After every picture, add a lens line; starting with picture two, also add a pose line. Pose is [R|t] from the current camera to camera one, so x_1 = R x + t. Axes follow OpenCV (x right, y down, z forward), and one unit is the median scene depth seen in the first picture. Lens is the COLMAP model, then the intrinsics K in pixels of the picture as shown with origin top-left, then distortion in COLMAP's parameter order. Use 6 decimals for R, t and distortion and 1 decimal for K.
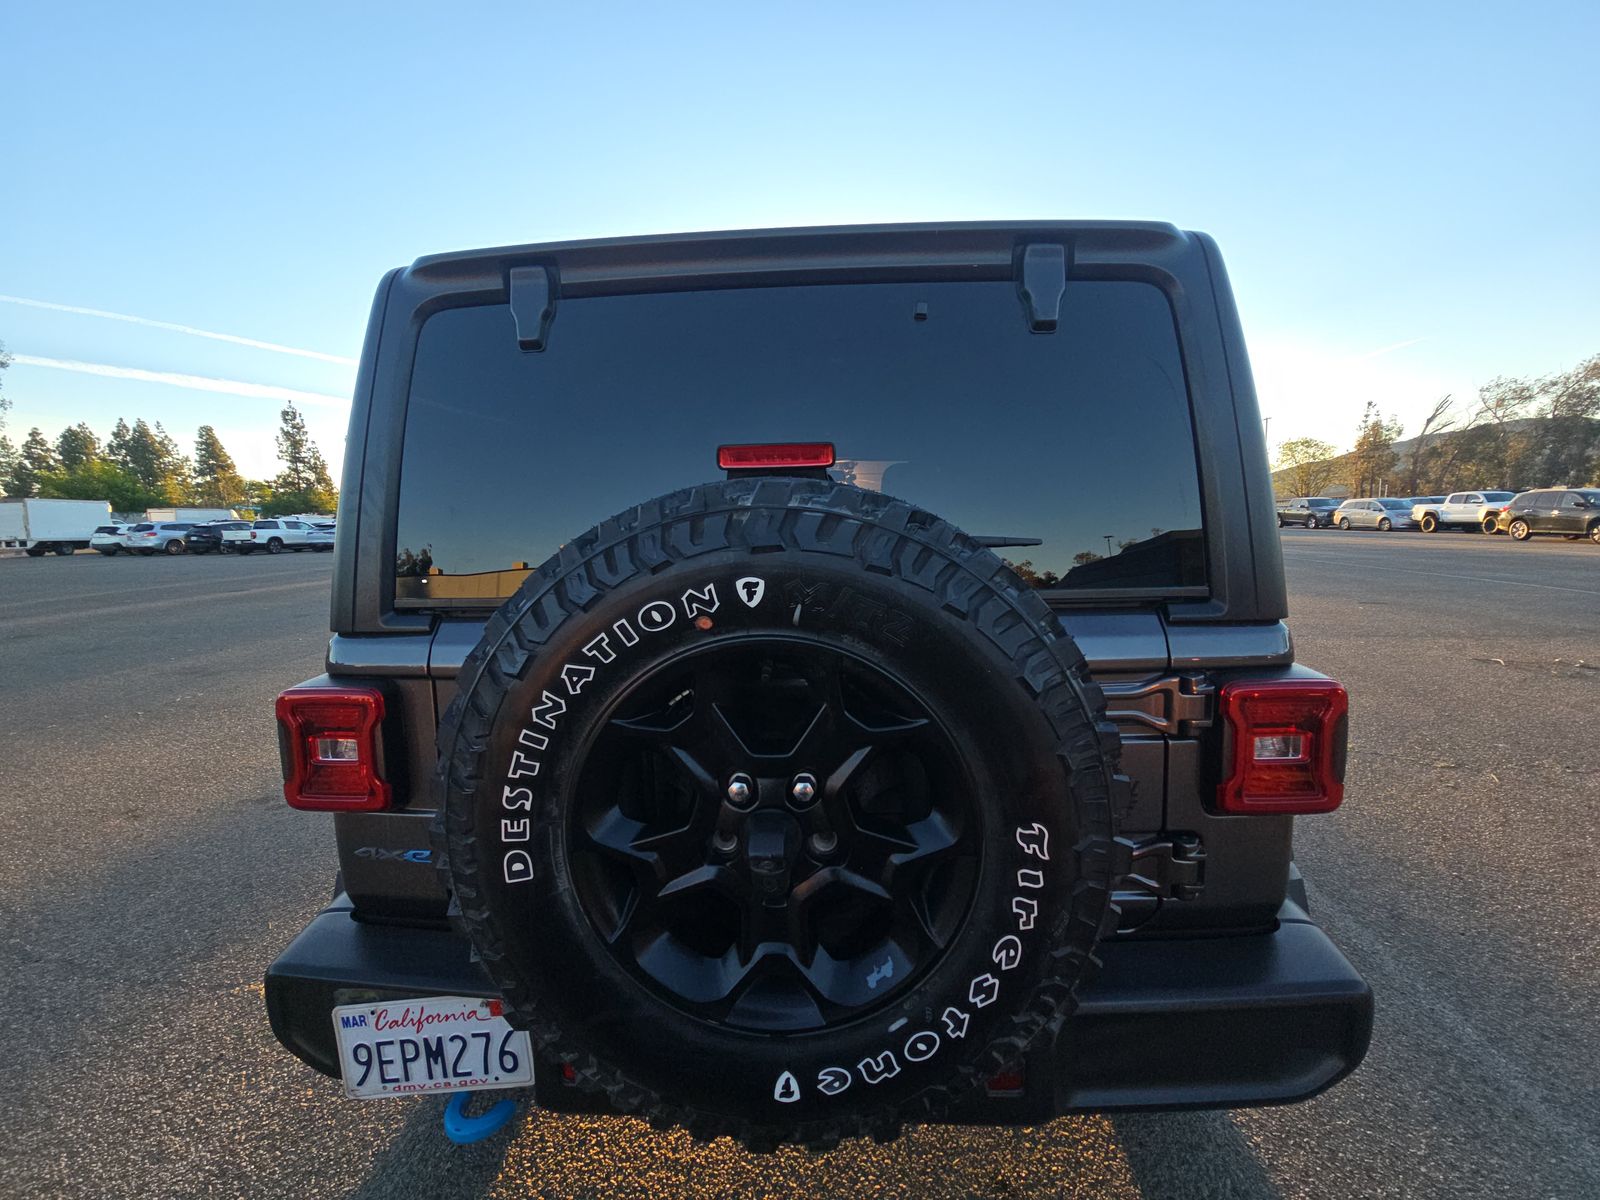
lens RADIAL K [[677.5, 0, 800.0], [0, 677.5, 600.0], [0, 0, 1]] dist [-0.013278, -0.000068]
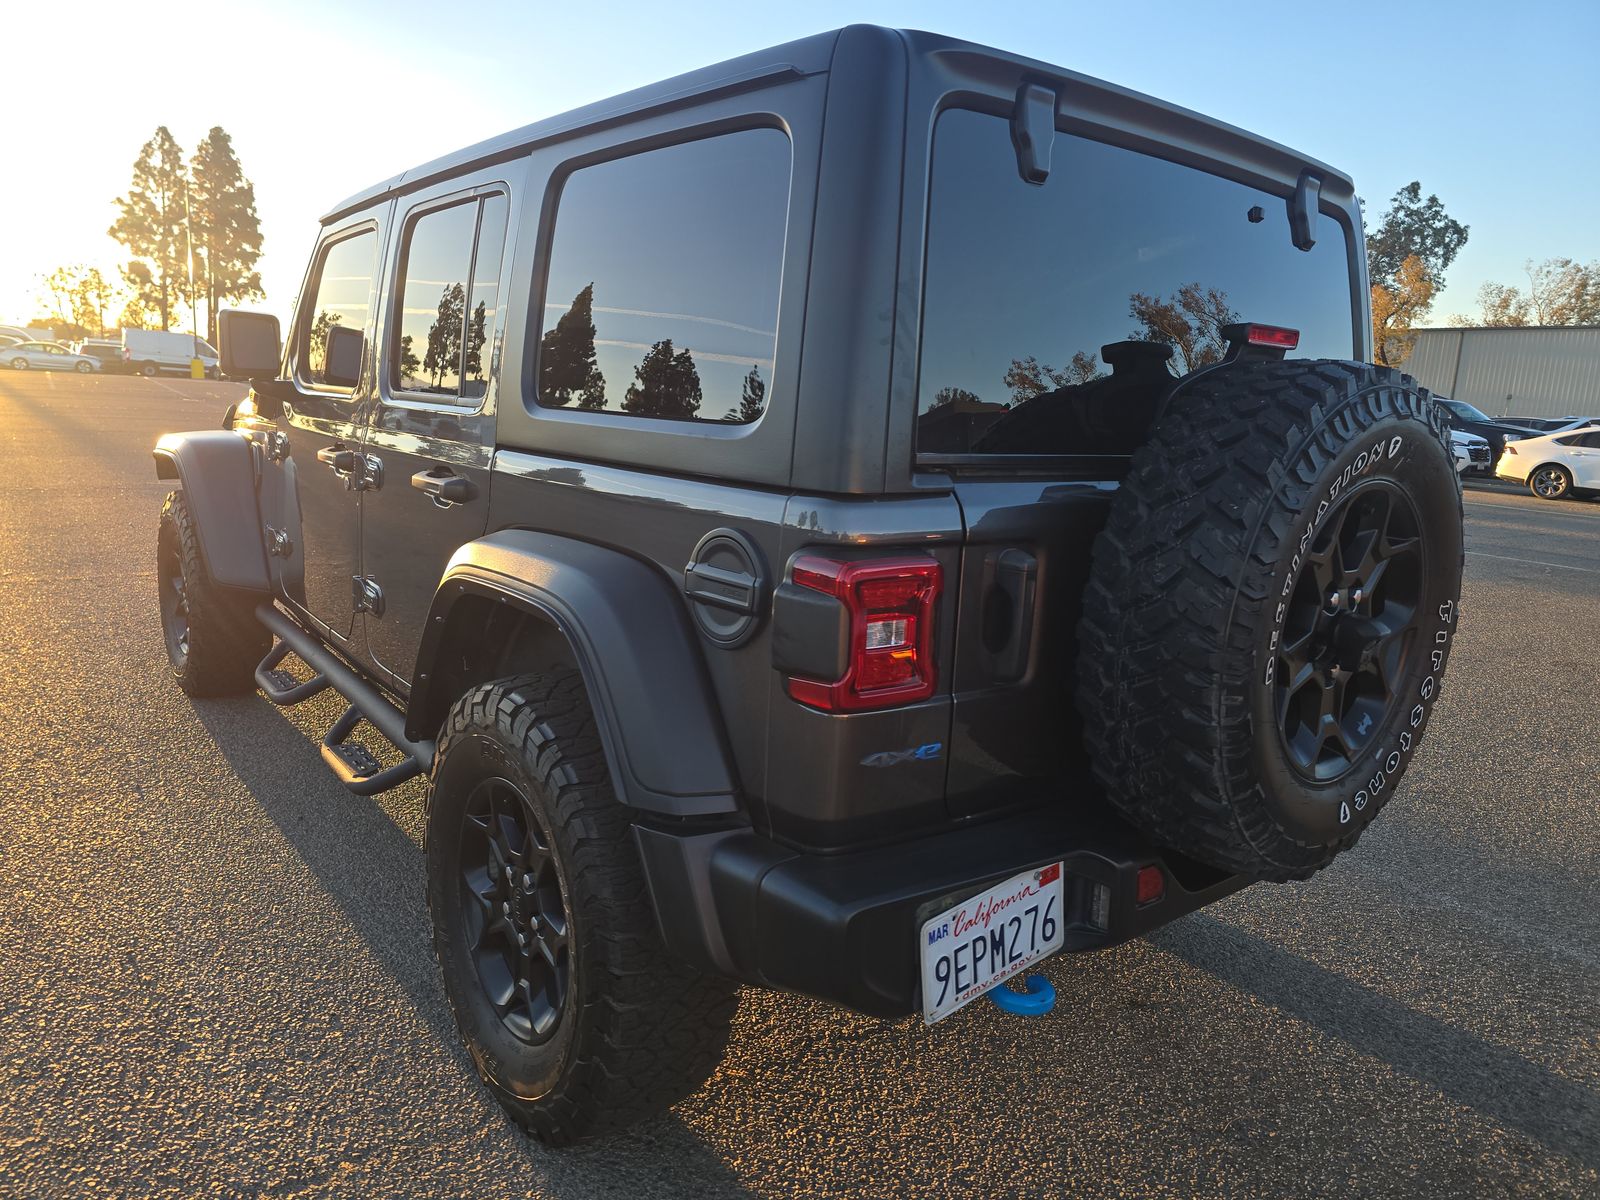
lens RADIAL K [[1153.0, 0, 827.0], [0, 1153.0, 599.5], [0, 0, 1]] dist [-0.009781, -0.003281]
pose [[0.736462, -0.066636, 0.673189, -1.765401], [0.012883, 0.996338, 0.084529, 0.060482], [-0.676356, -0.053580, 0.734624, 0.009113]]
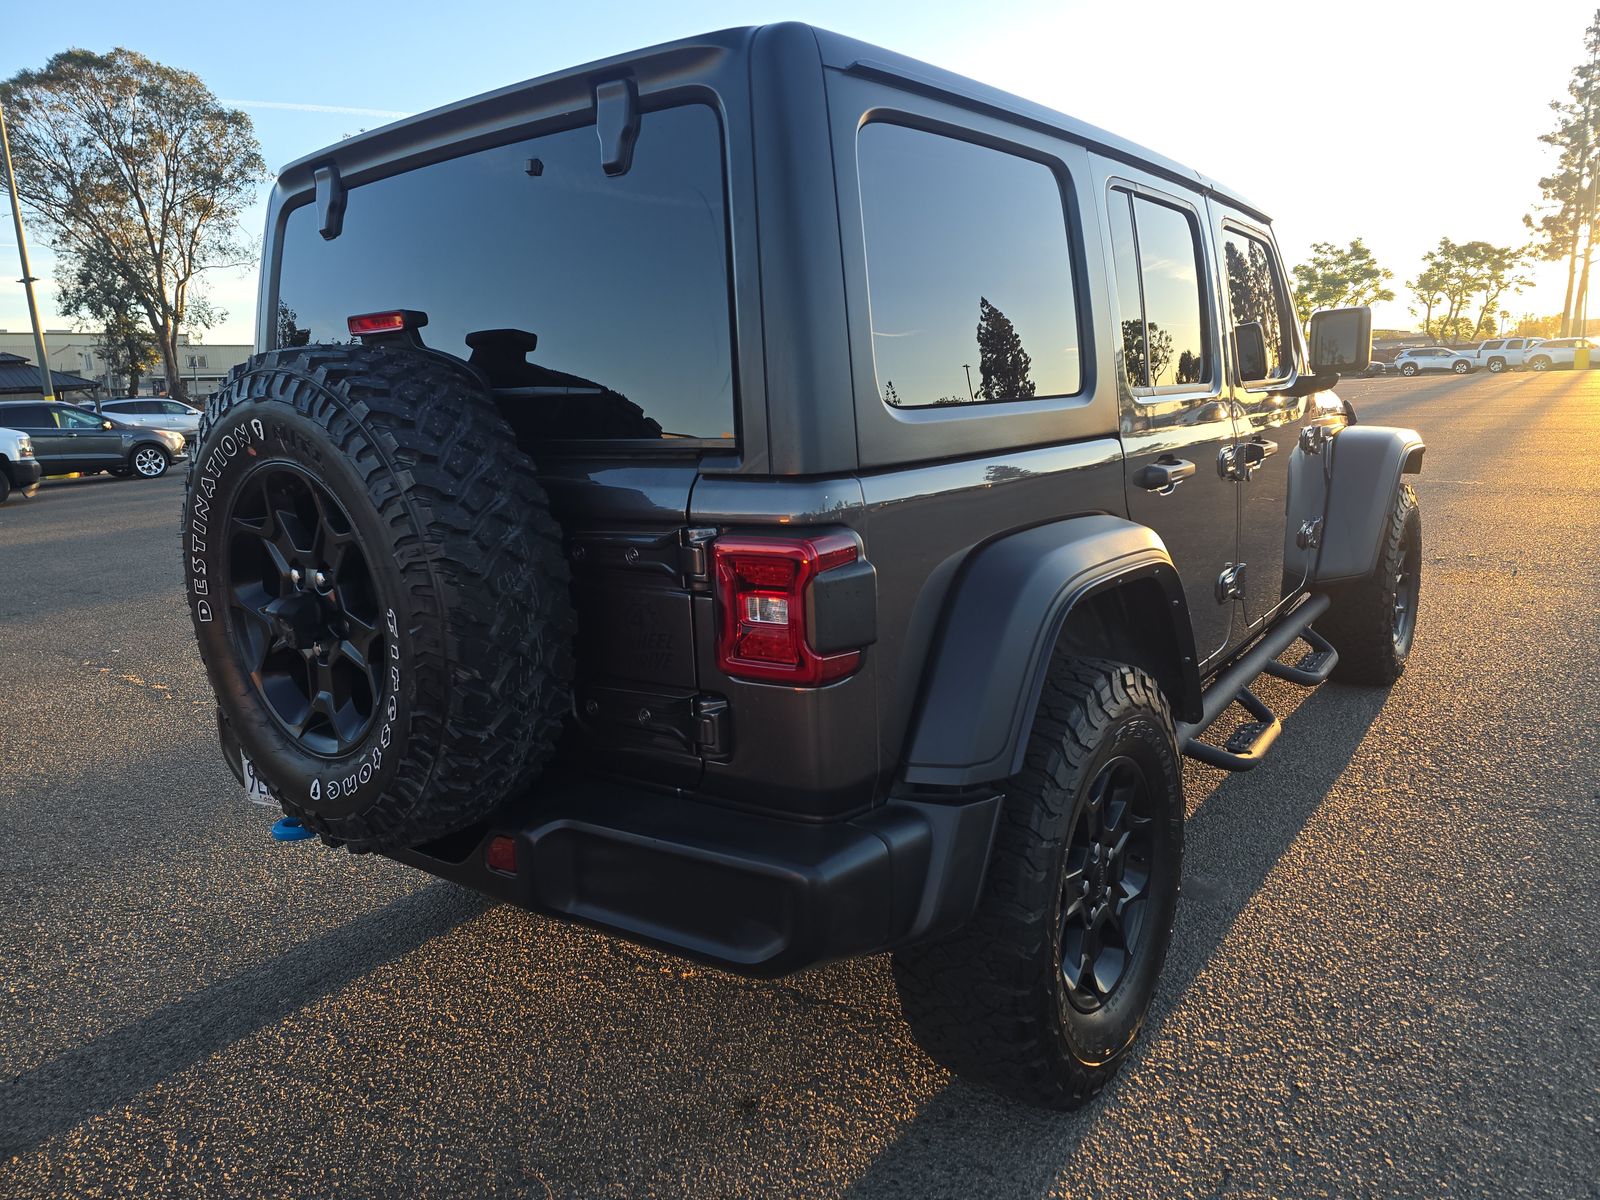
lens RADIAL K [[1153.0, 0, 827.0], [0, 1153.0, 599.5], [0, 0, 1]] dist [-0.009781, -0.003281]
pose [[0.822420, 0.084530, -0.562565, 1.620070], [-0.033500, 0.994379, 0.100439, 0.043039], [0.567893, -0.063758, 0.820629, -0.247046]]
